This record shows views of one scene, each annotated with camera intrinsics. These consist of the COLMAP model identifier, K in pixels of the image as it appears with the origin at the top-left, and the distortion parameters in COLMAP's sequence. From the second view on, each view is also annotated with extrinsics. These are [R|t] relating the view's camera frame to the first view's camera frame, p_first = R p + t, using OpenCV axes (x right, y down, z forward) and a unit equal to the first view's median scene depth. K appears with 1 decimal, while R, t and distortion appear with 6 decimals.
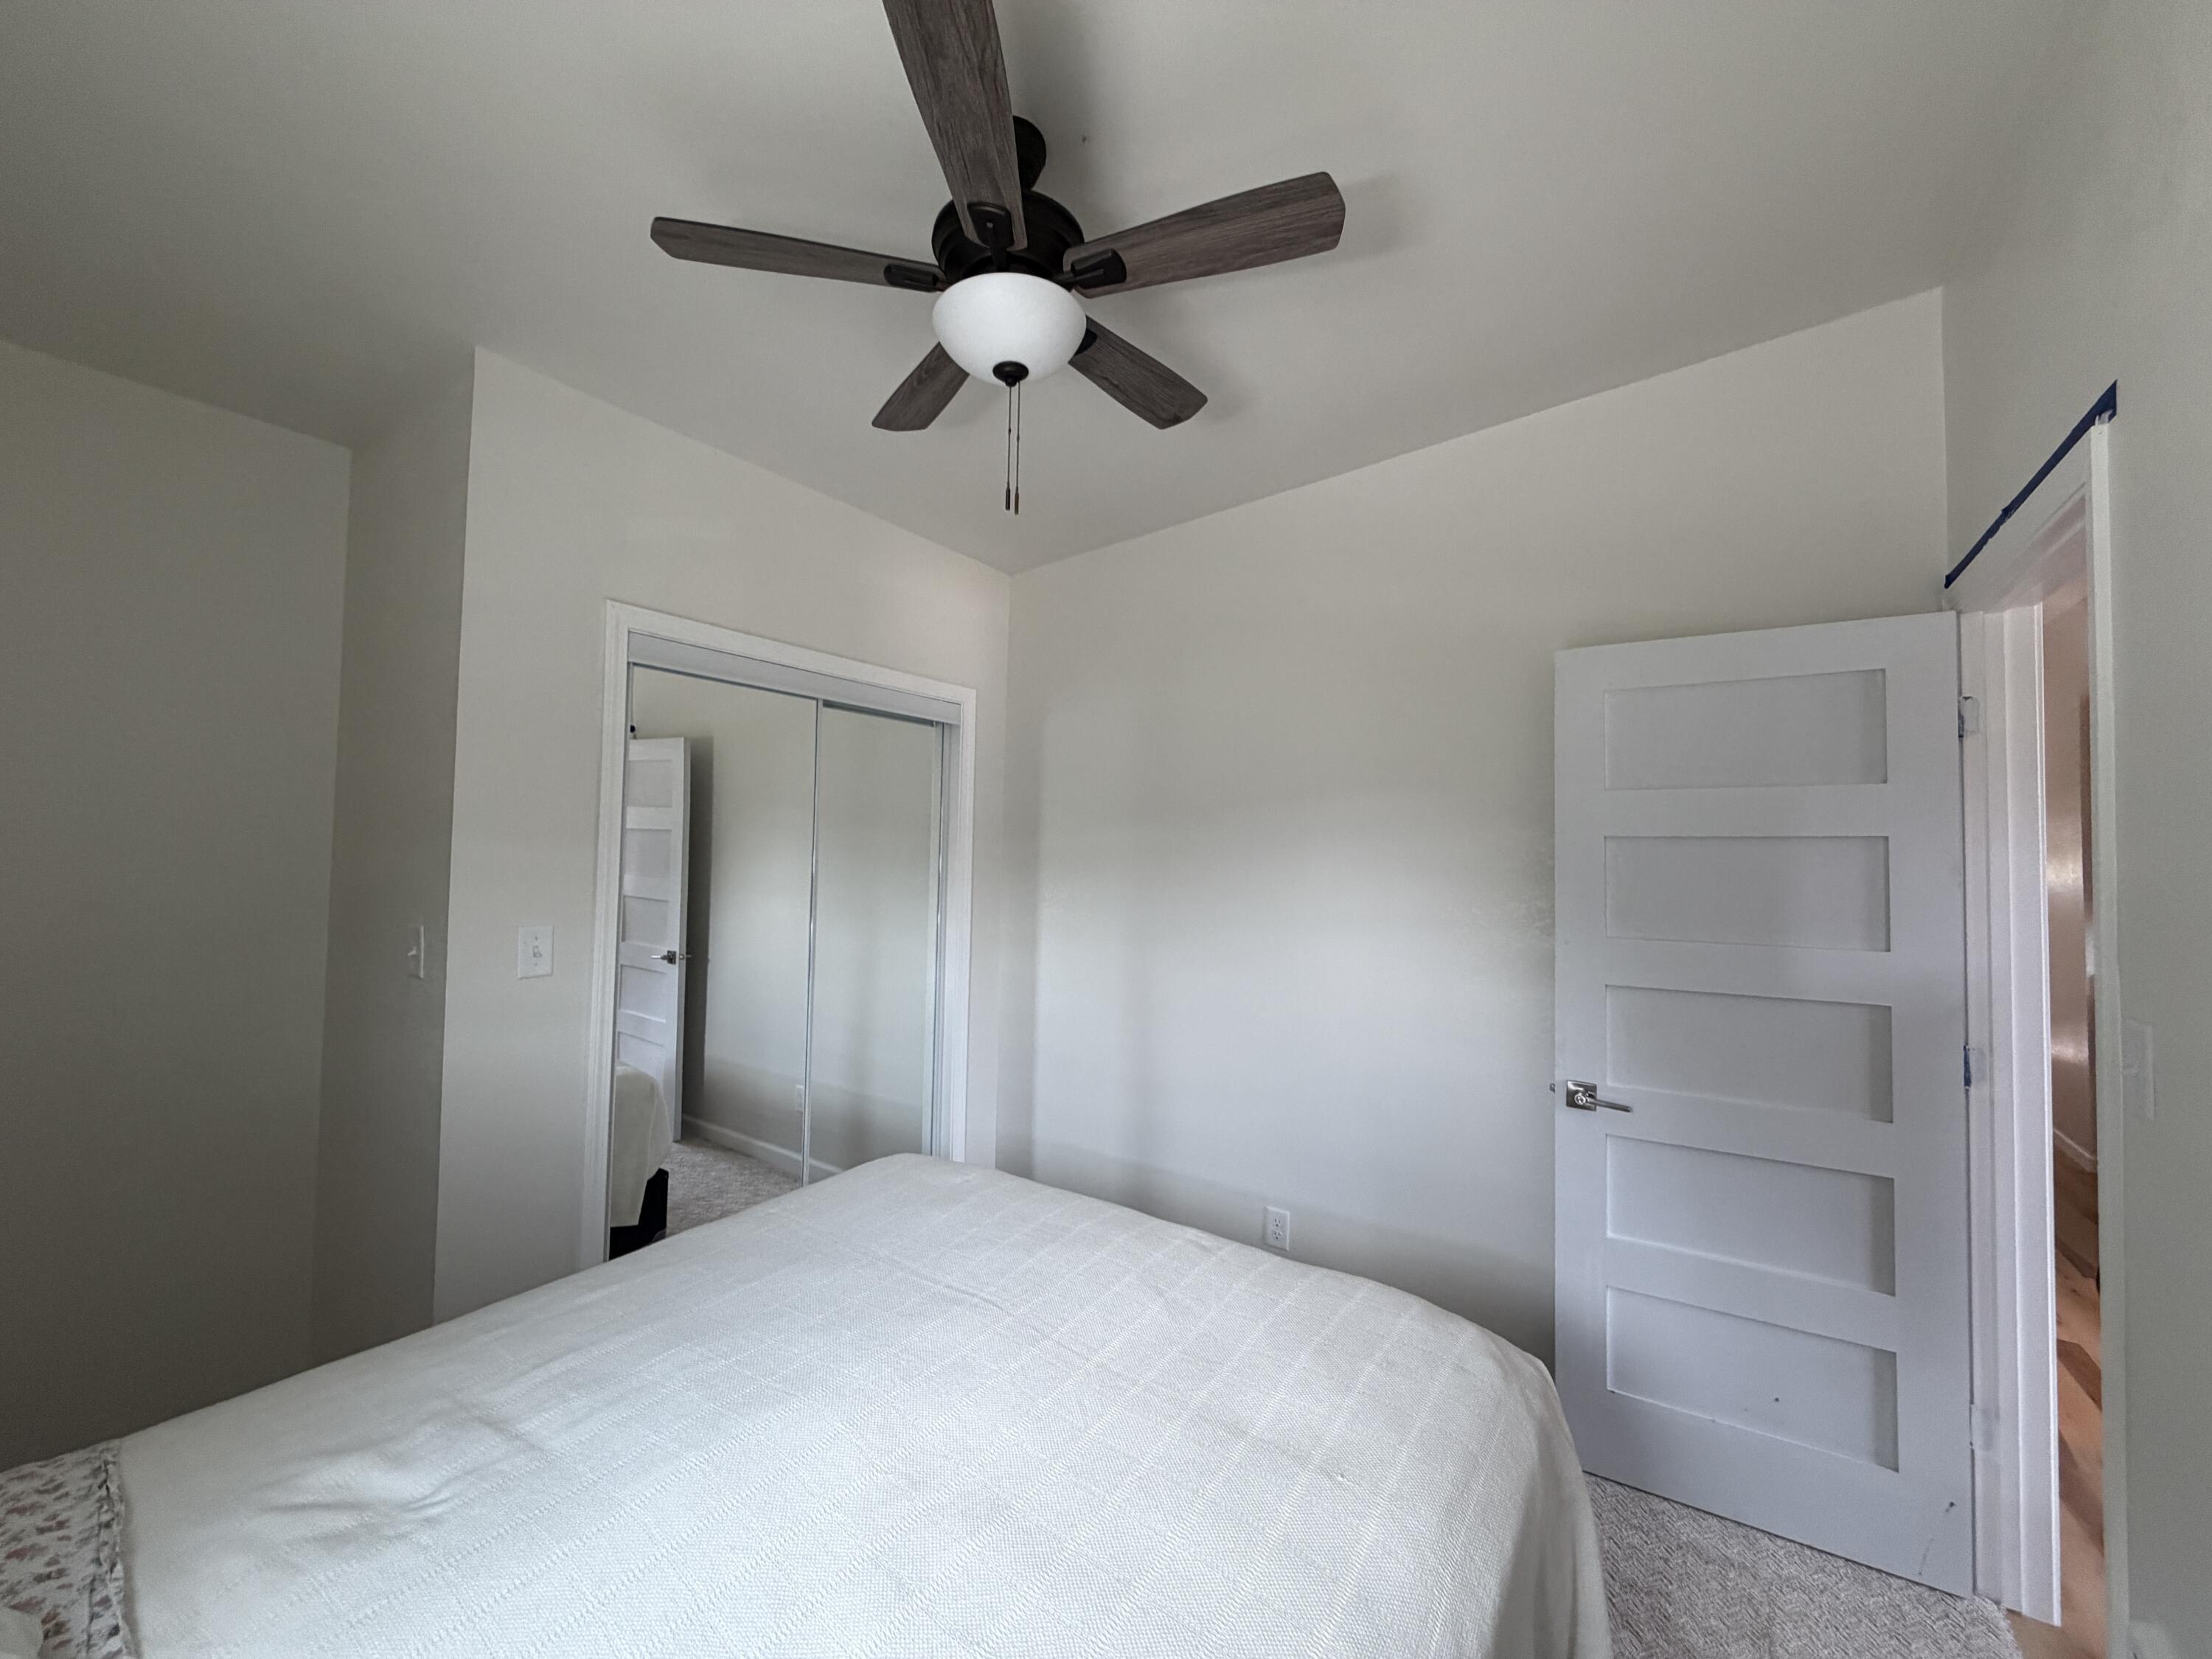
lens RADIAL K [[875.5, 0, 1101.9], [0, 875.5, 820.1], [0, 0, 1]] dist [-0.002742, 0.000204]
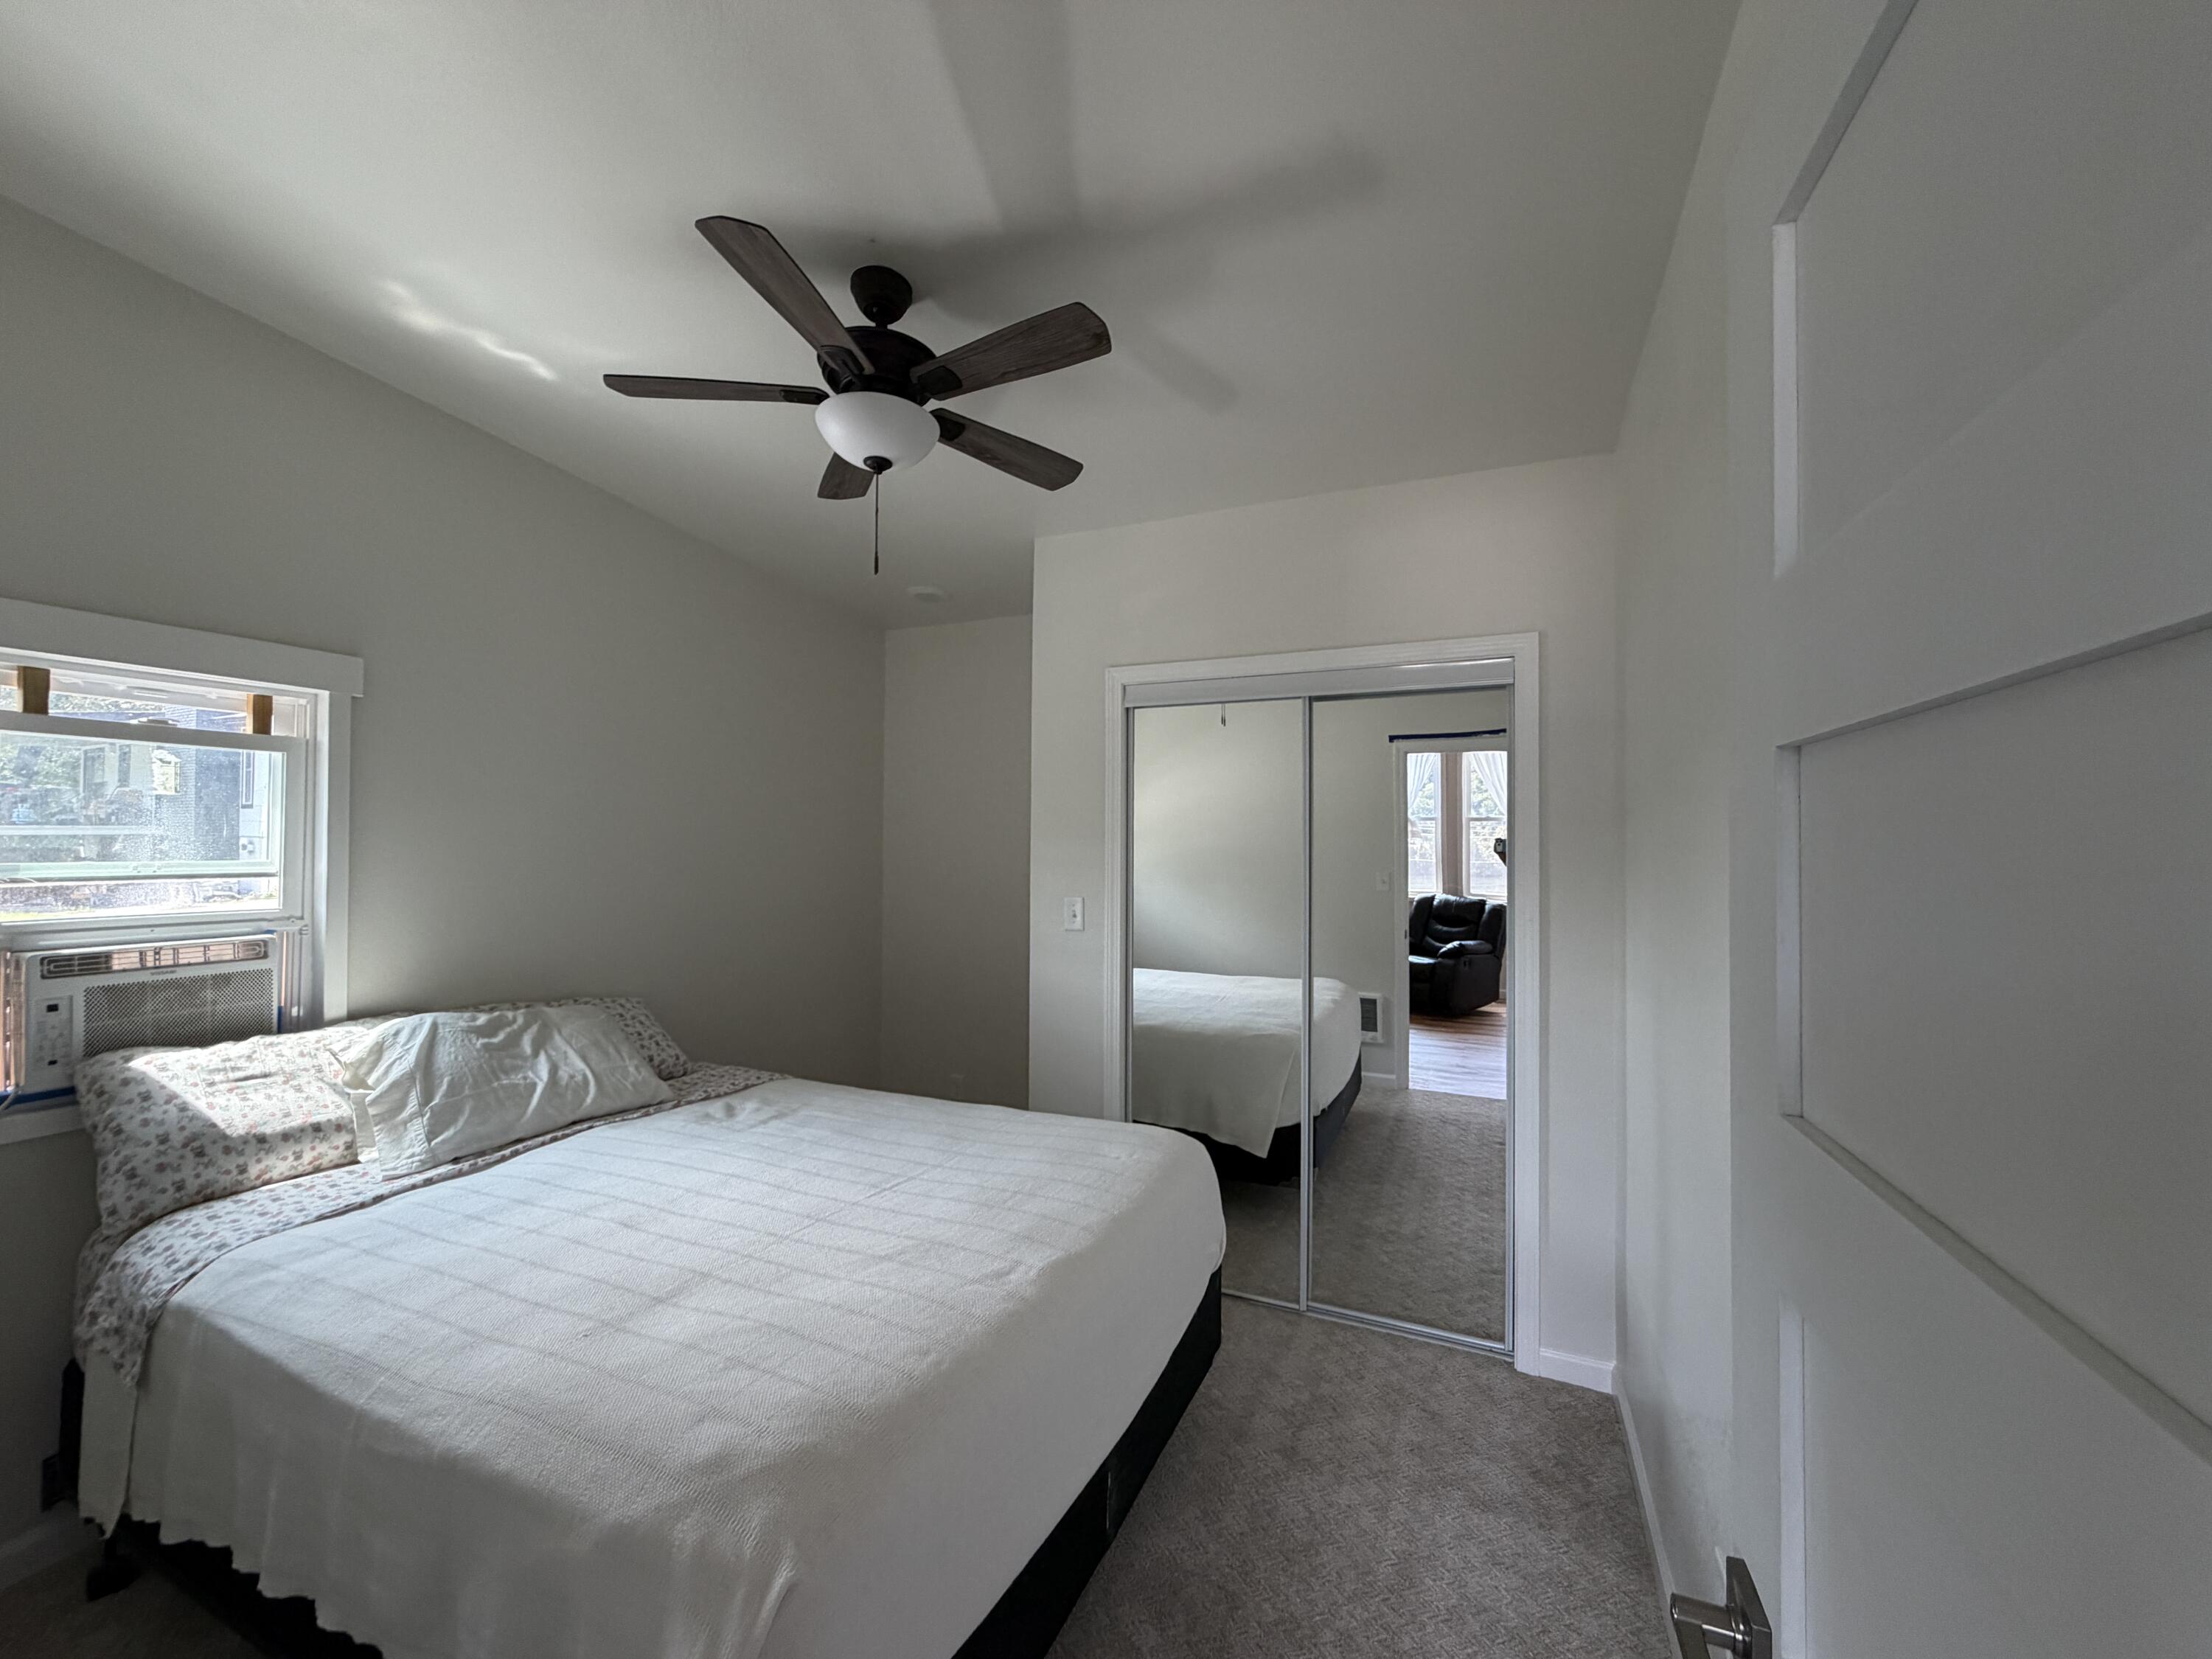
lens RADIAL K [[875.5, 0, 1115.8], [0, 875.5, 823.8], [0, 0, 1]] dist [-0.002742, 0.000204]
pose [[0.185361, -0.035783, -0.982019, 0.944448], [0.041027, 0.998747, -0.028648, 0.045764], [0.981814, -0.034979, 0.186597, 0.867460]]
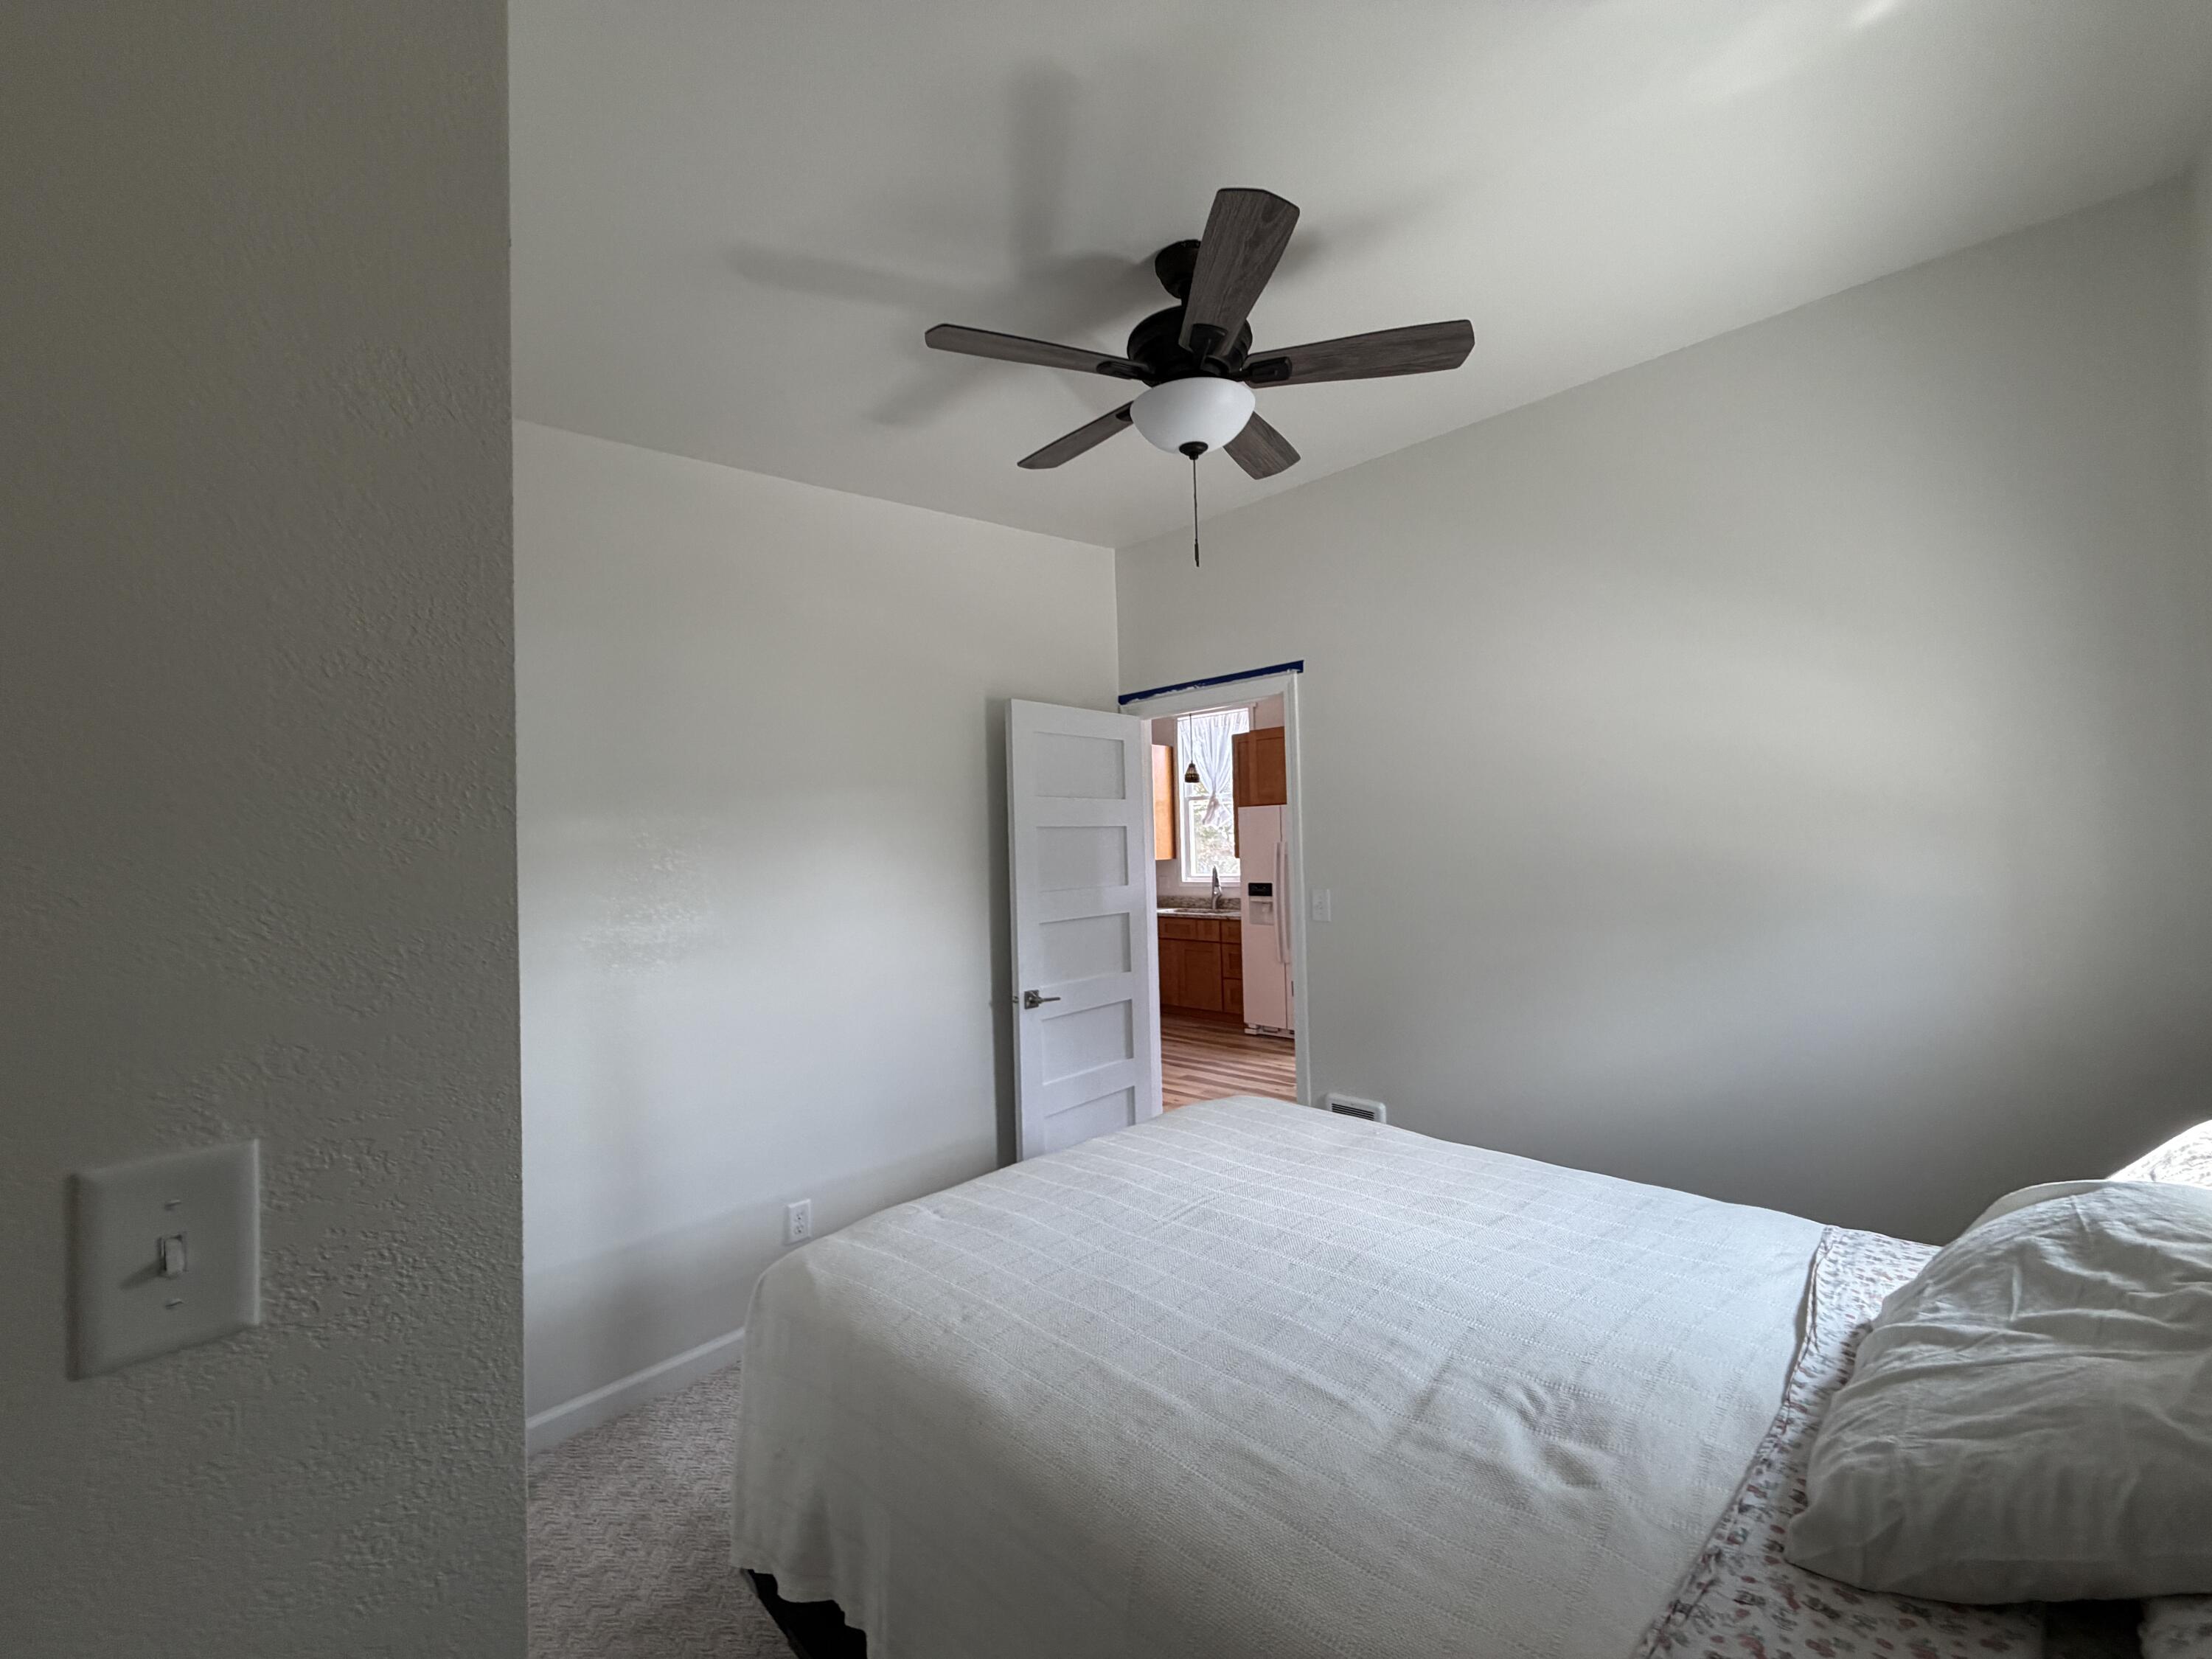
lens RADIAL K [[875.5, 0, 1102.0], [0, 875.5, 829.2], [0, 0, 1]] dist [-0.002742, 0.000204]
pose [[0.169607, -0.003627, 0.985505, -1.068437], [-0.013198, 0.999895, 0.005951, 0.011819], [-0.985423, -0.014016, 0.169541, 0.730978]]
